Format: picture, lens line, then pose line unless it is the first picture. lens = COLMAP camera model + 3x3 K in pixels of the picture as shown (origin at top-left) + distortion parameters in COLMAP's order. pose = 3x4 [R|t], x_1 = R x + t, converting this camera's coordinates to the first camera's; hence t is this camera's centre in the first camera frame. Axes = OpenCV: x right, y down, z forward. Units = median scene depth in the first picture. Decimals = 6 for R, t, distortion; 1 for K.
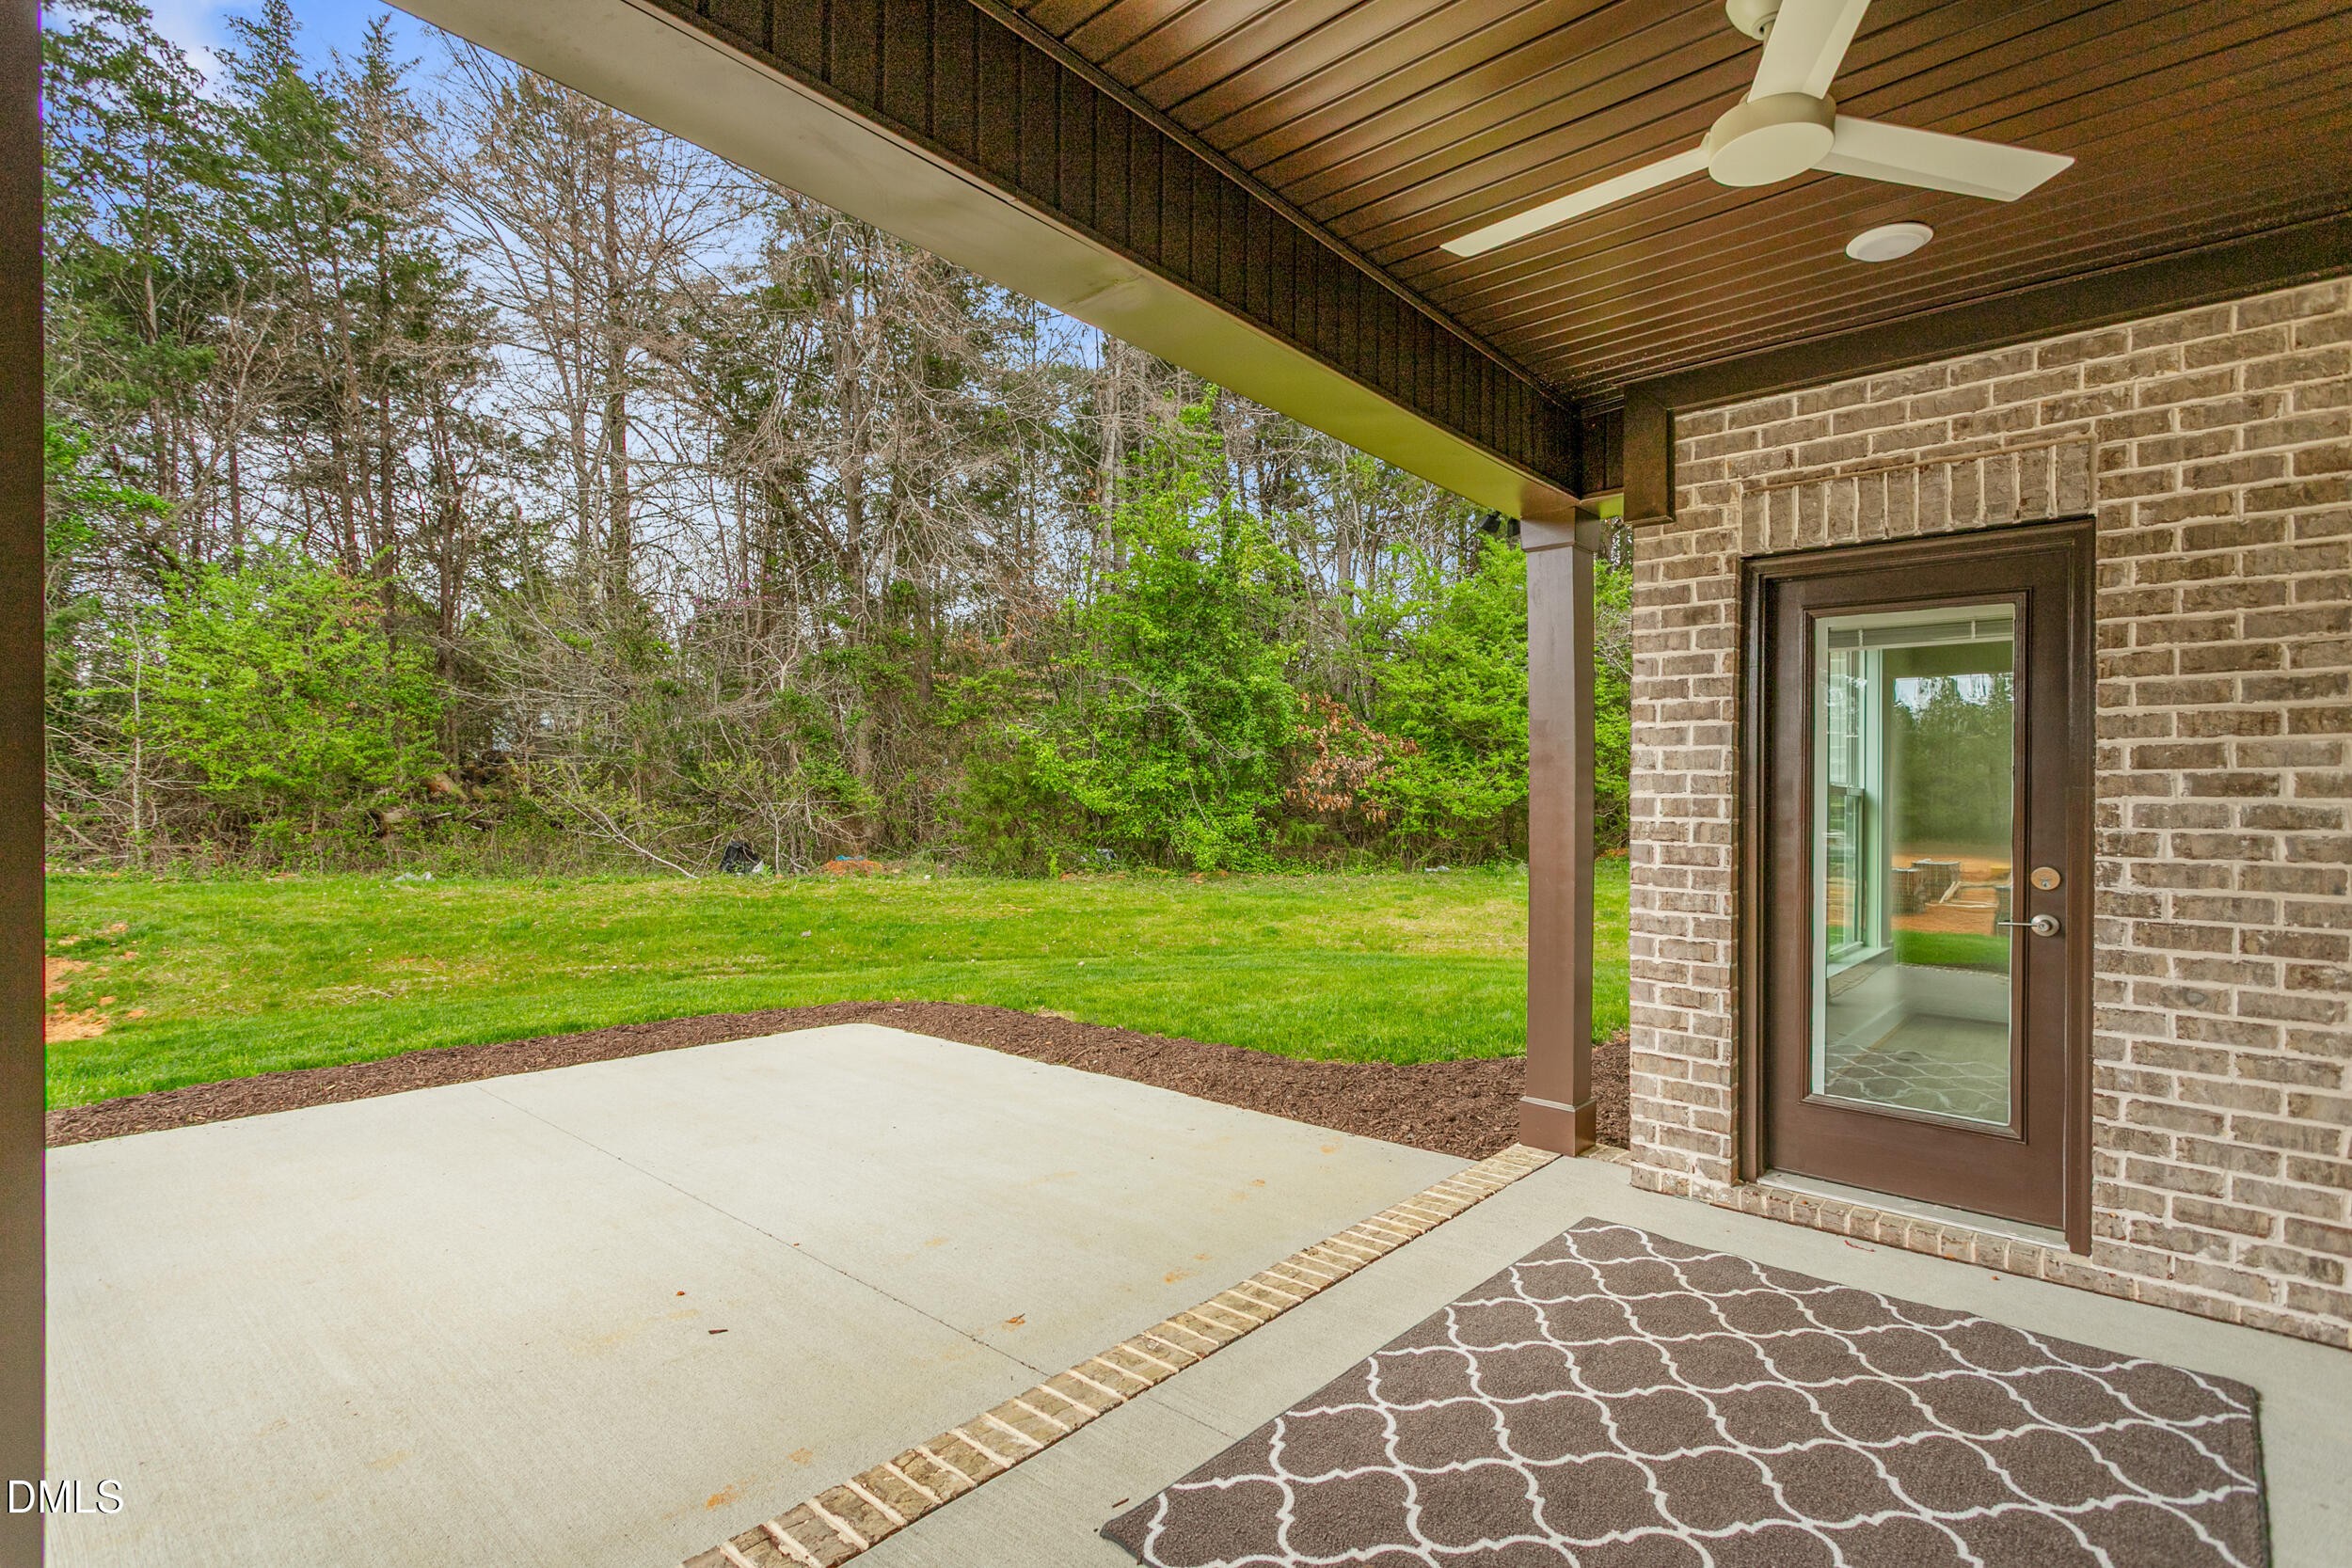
lens RADIAL K [[1106.4, 0, 1173.1], [0, 1106.4, 797.8], [0, 0, 1]] dist [0.000996, 0.000202]
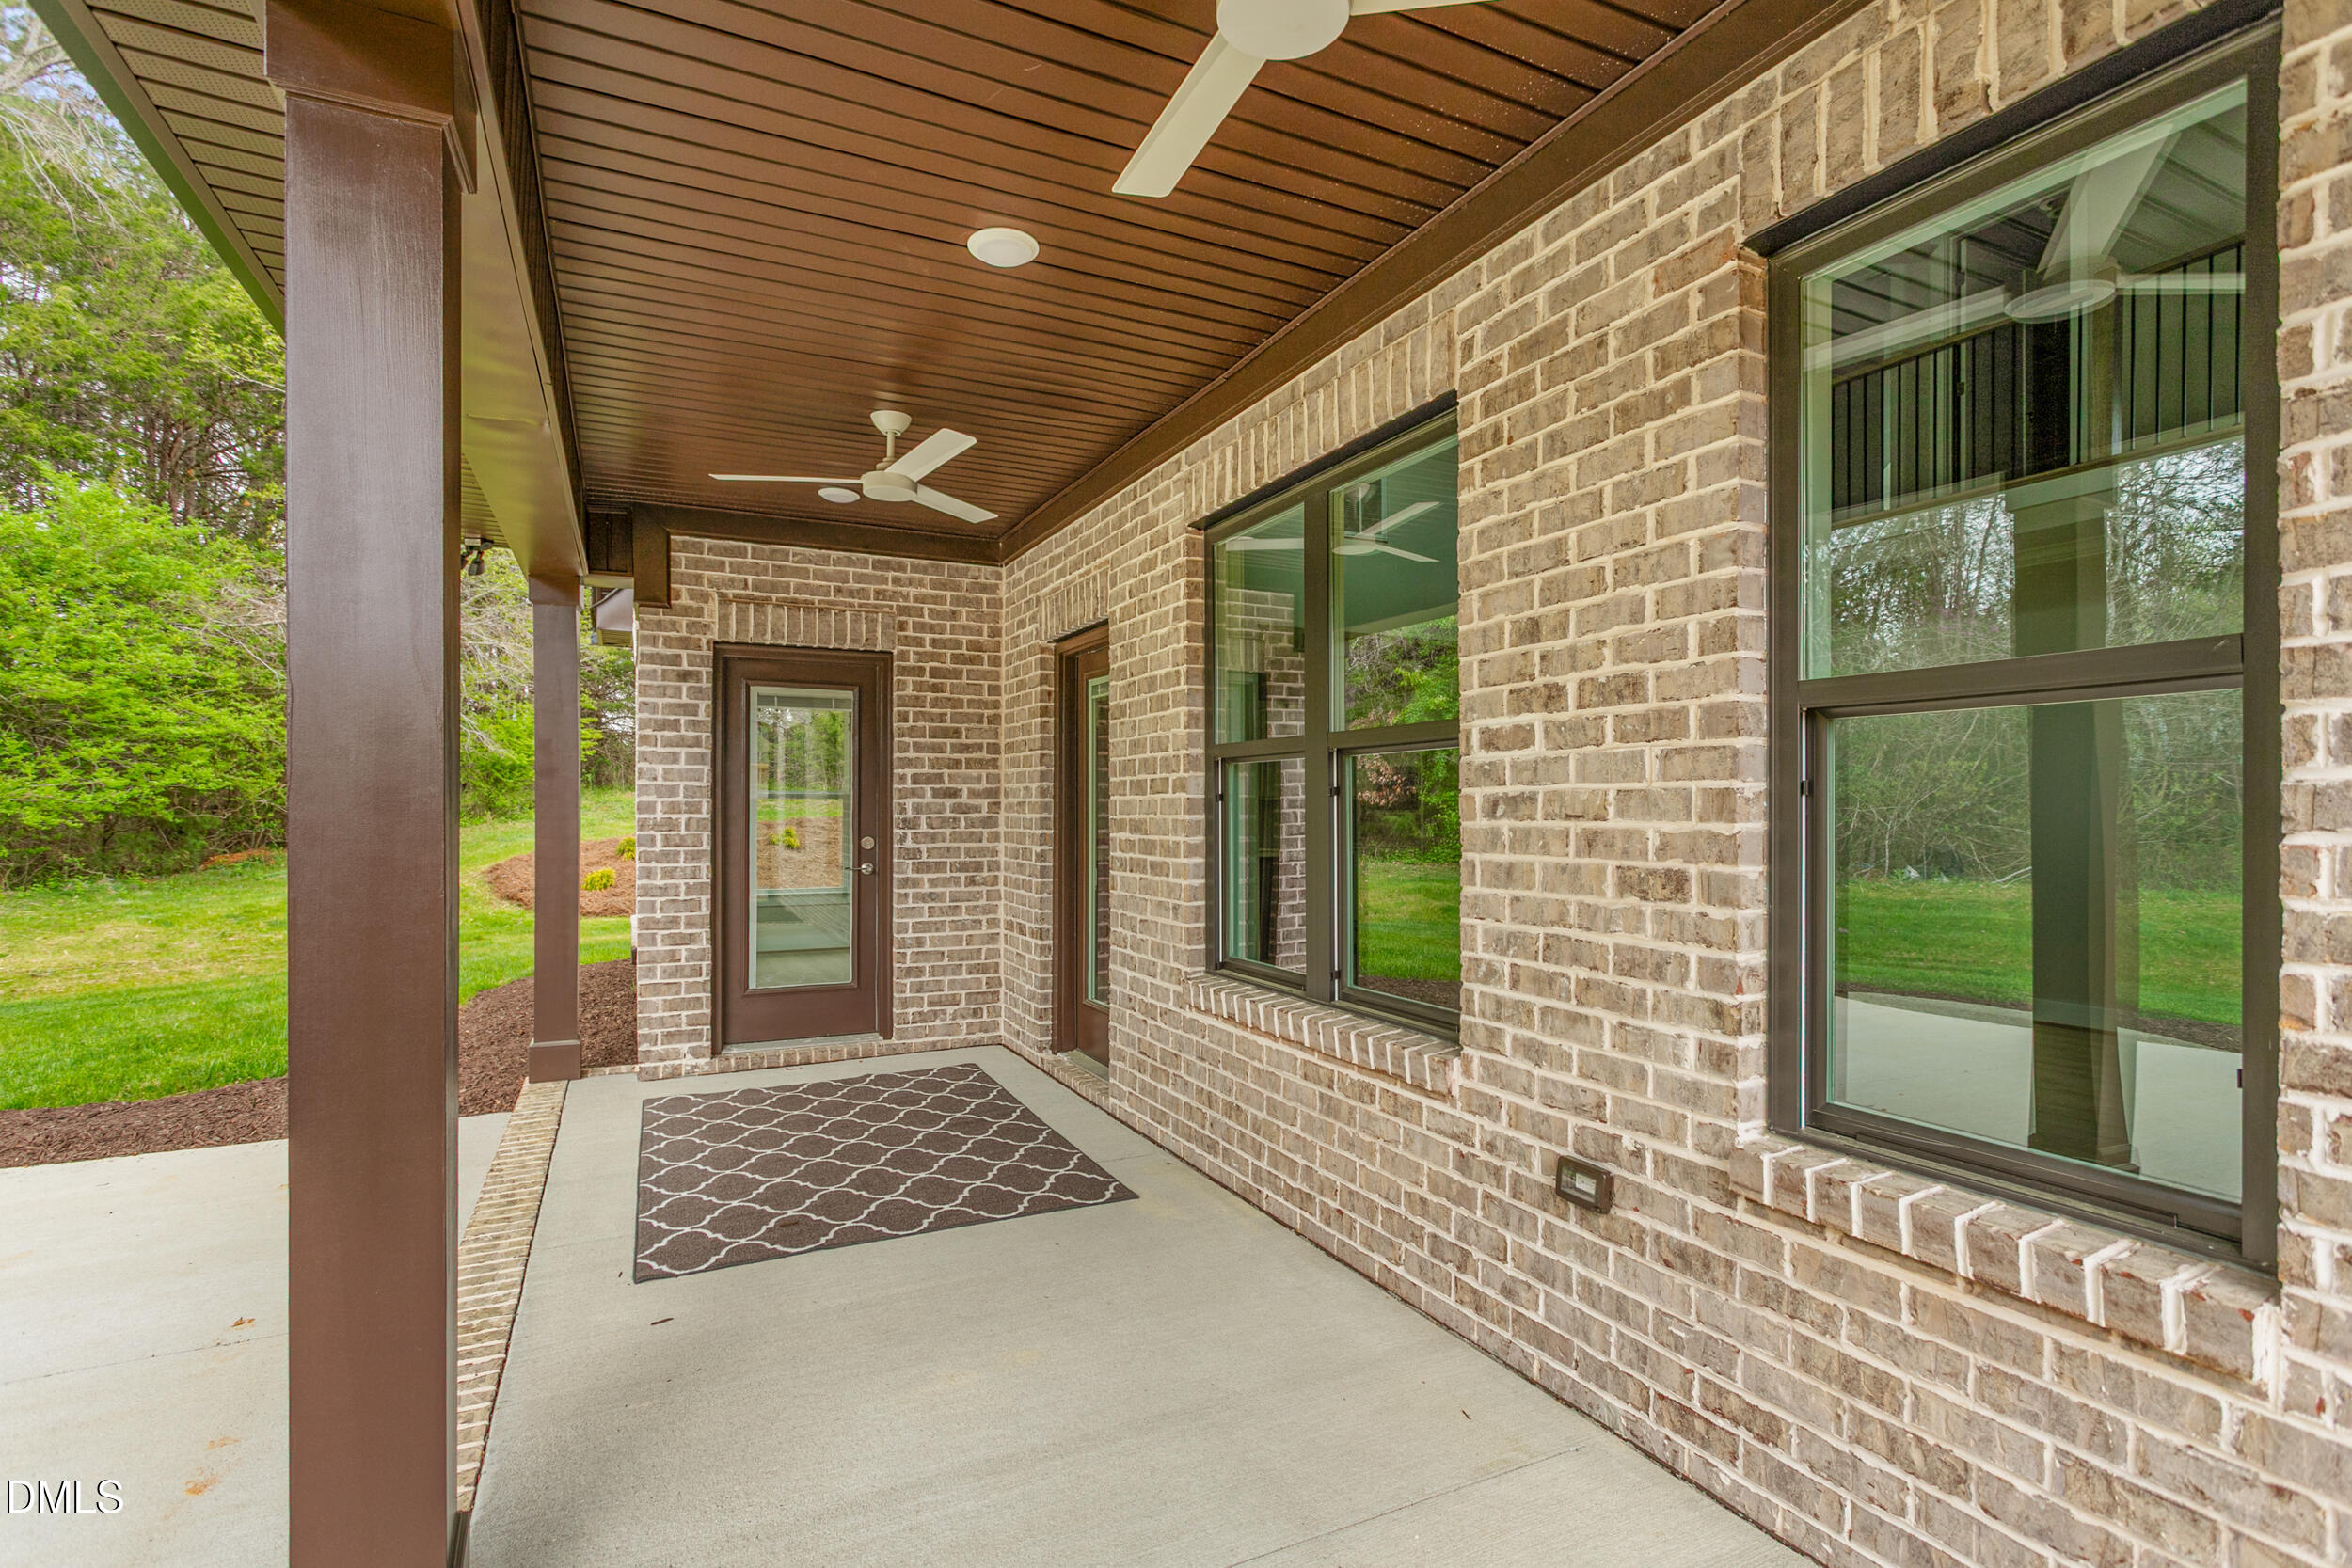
lens RADIAL K [[1106.4, 0, 1171.6], [0, 1106.4, 794.3], [0, 0, 1]] dist [0.000996, 0.000202]
pose [[0.377793, -0.001511, 0.925889, -0.728127], [0.004480, 0.999990, -0.000196, -0.006014], [-0.925879, 0.004222, 0.377796, -0.165011]]
